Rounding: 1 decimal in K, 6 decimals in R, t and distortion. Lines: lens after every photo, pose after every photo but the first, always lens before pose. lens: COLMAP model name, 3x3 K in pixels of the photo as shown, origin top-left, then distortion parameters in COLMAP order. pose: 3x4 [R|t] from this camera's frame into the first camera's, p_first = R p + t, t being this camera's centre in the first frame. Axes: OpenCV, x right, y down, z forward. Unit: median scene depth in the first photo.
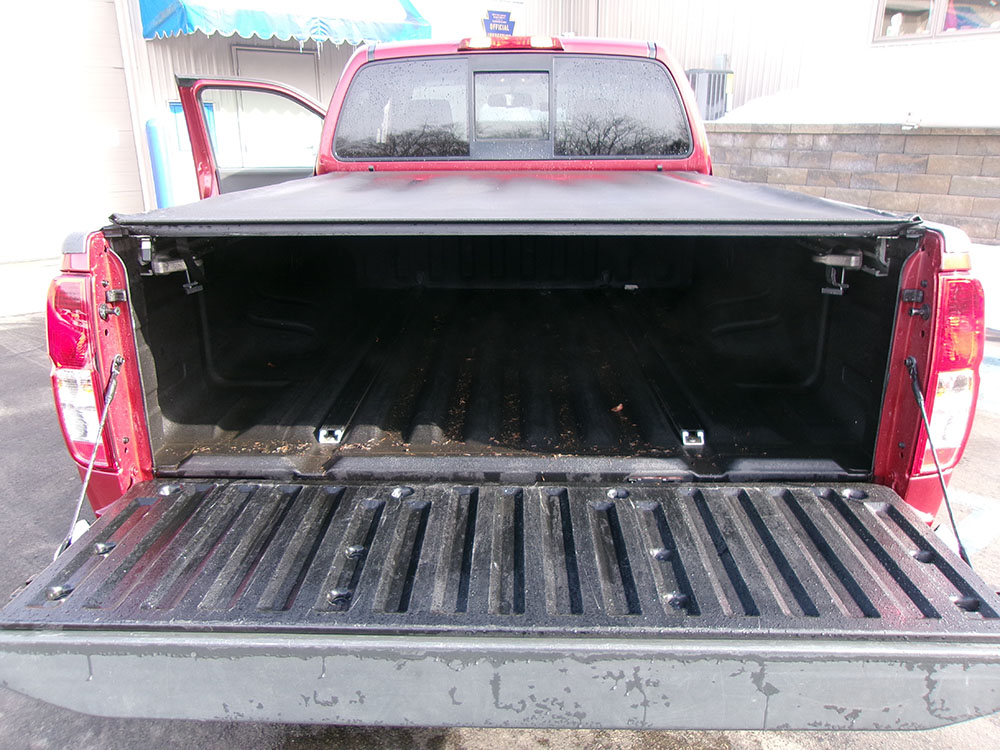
lens RADIAL K [[776.1, 0, 497.1], [0, 776.1, 376.0], [0, 0, 1]] dist [-0.030472, 0.062853]
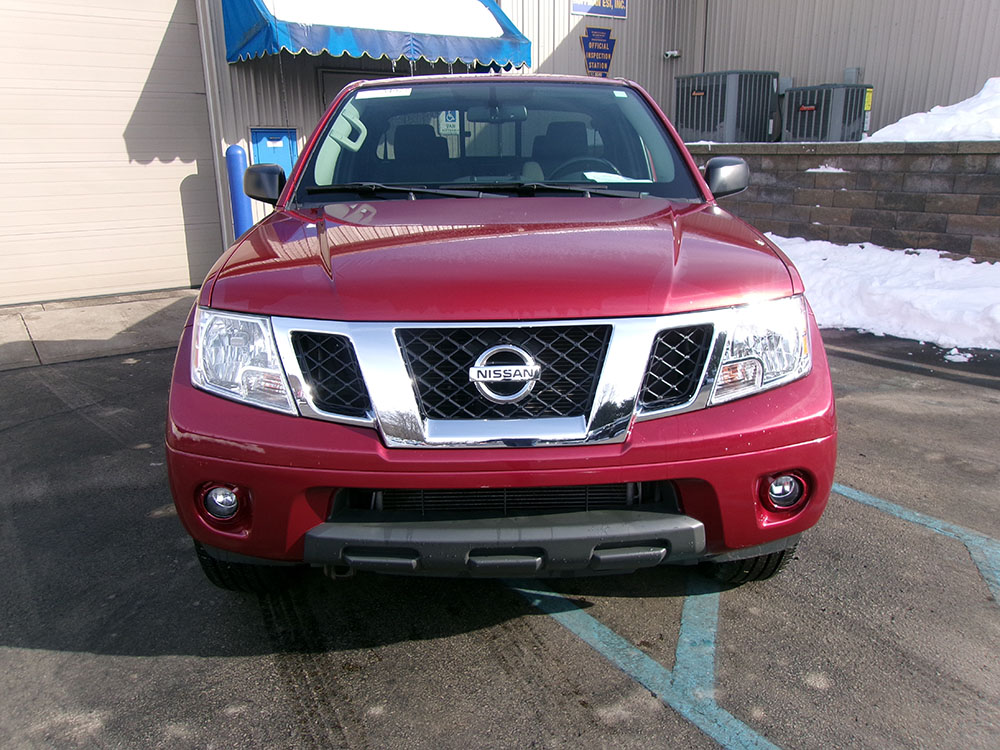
lens RADIAL K [[776.1, 0, 497.1], [0, 776.1, 376.0], [0, 0, 1]] dist [-0.030472, 0.062853]
pose [[0.996134, 0.015191, -0.086520, -0.053756], [-0.018205, 0.999251, -0.034145, -0.036045], [0.085936, 0.035588, 0.995665, 0.134257]]
